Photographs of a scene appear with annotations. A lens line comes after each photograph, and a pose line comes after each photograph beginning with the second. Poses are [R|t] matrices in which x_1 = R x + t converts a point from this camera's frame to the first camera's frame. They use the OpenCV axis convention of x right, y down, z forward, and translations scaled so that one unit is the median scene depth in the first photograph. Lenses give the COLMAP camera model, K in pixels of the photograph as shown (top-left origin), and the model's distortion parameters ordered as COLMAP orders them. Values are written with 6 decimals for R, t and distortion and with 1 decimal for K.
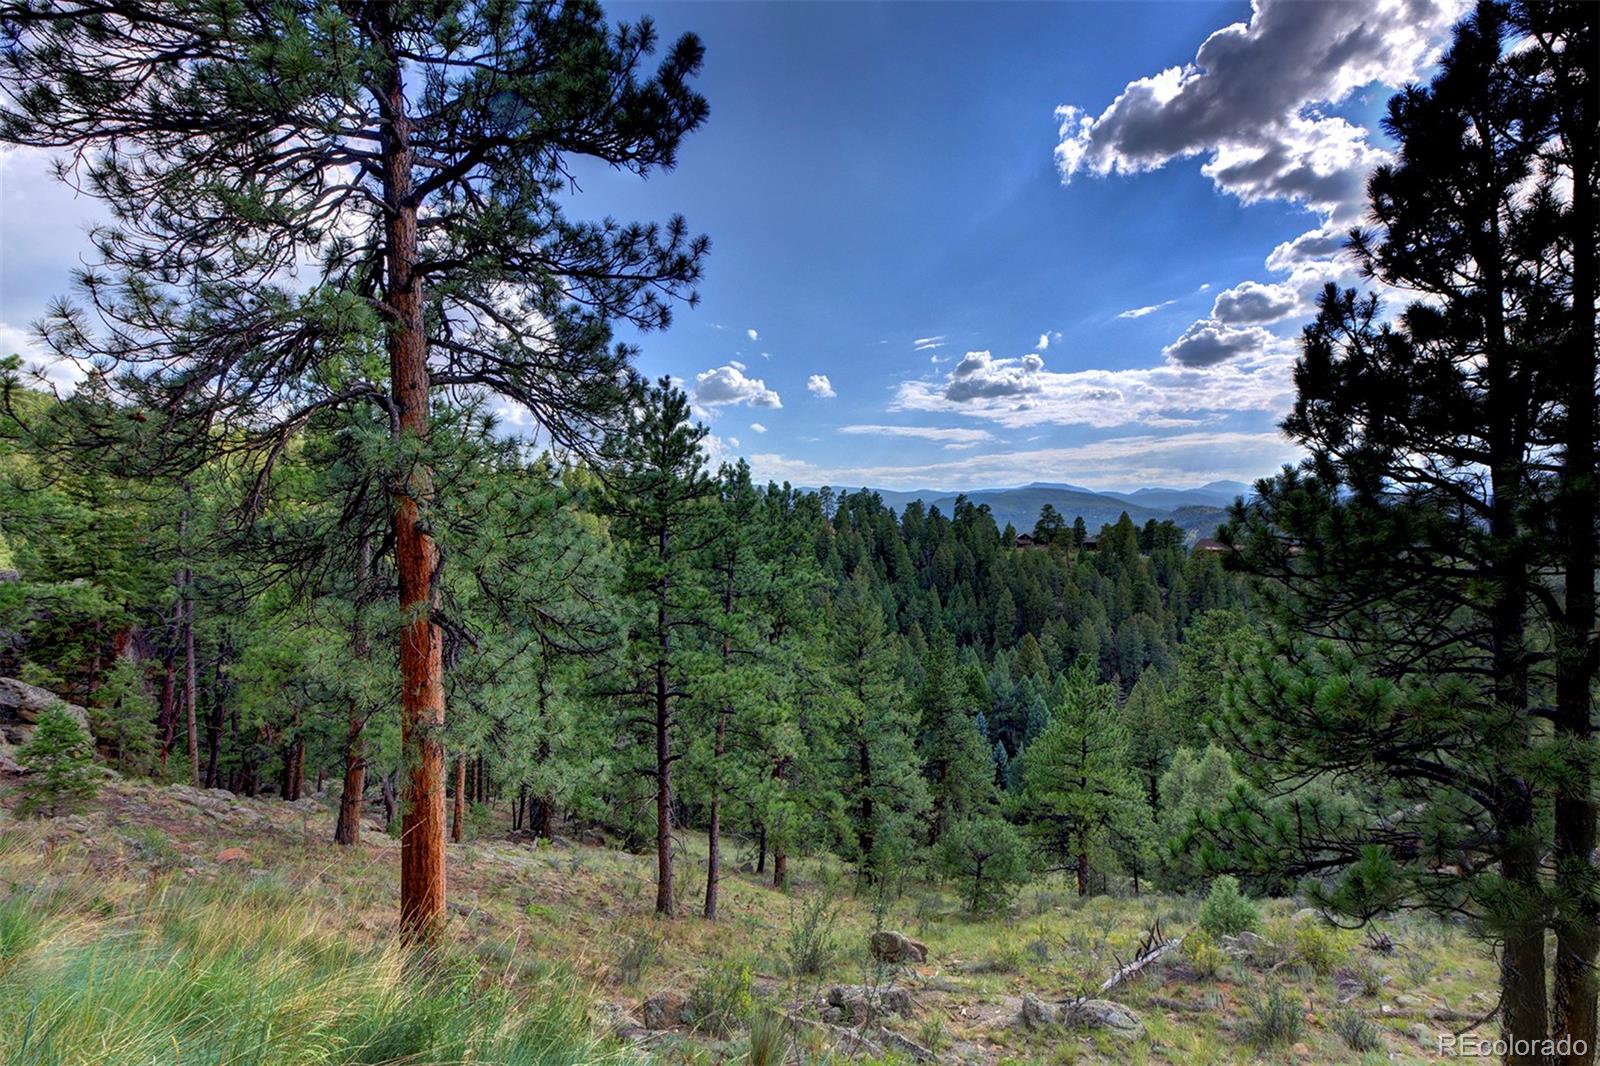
lens RADIAL K [[693.2, 0, 798.2], [0, 693.2, 538.5], [0, 0, 1]] dist [-0.017939, 0.000949]
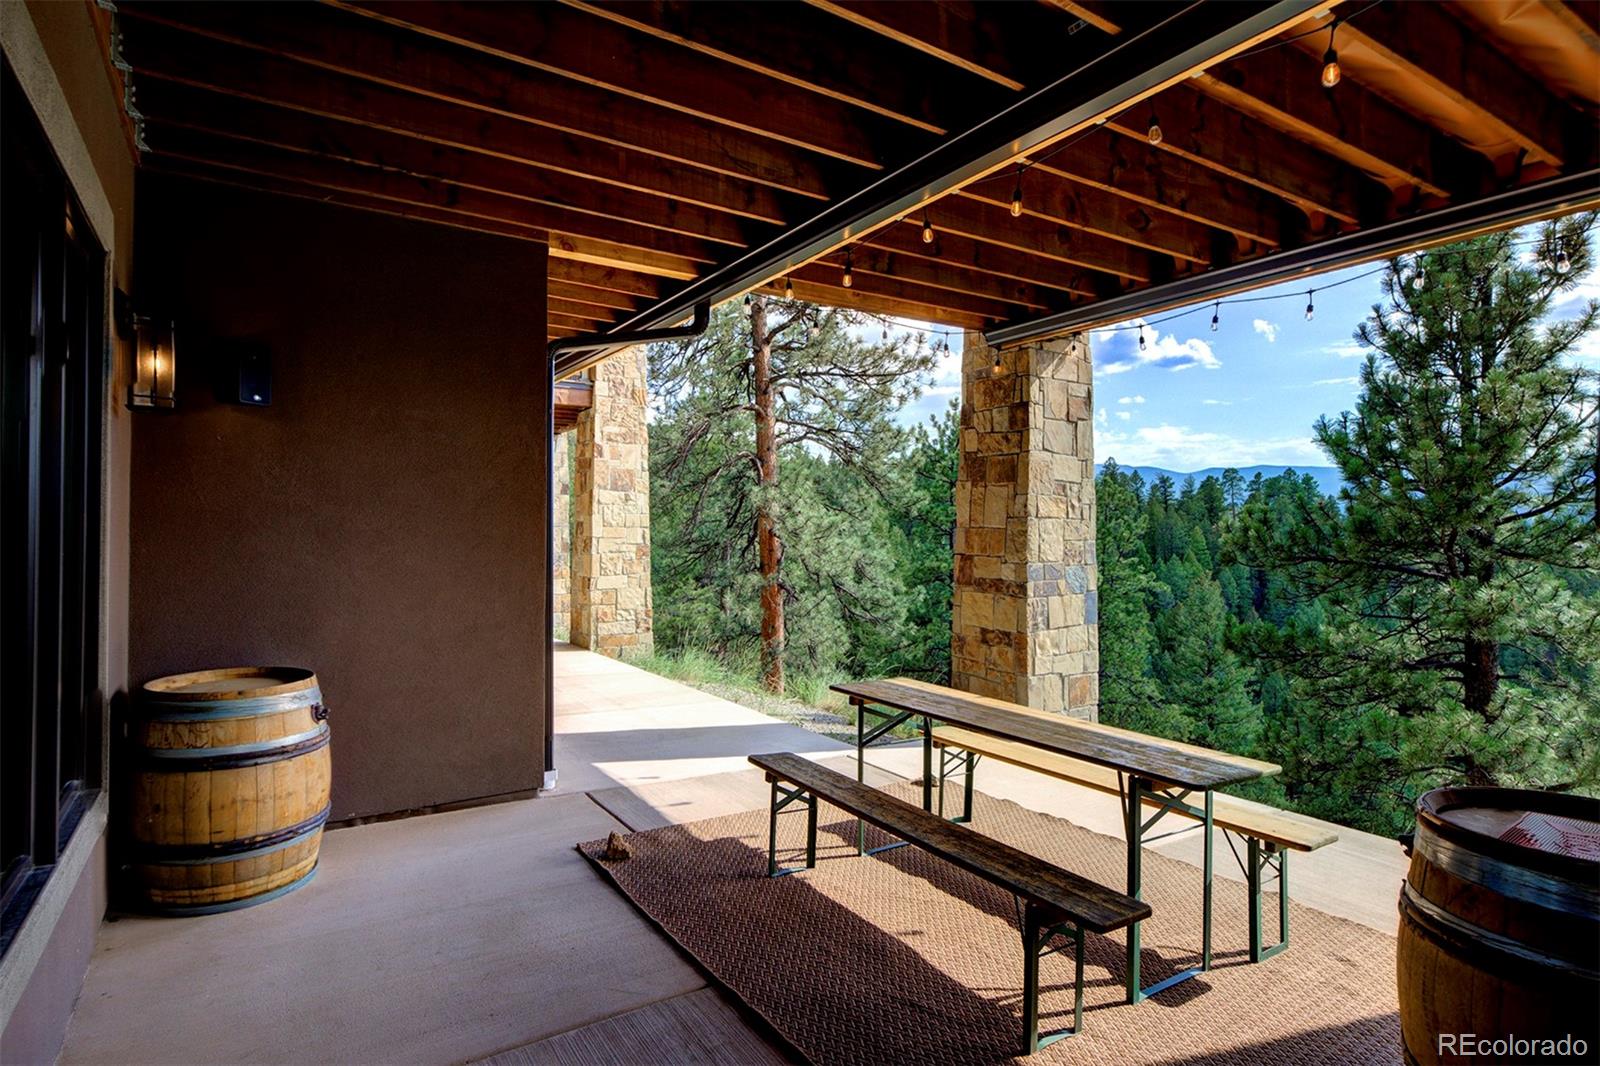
lens RADIAL K [[842.2, 0, 800.0], [0, 842.2, 525.4], [0, 0, 1]] dist [-0.005971, -0.000791]
pose [[0.899978, 0.001200, -0.435934, 0.399641], [-0.006203, 0.999930, -0.010053, -0.011755], [0.435892, 0.011752, 0.899922, -0.800932]]
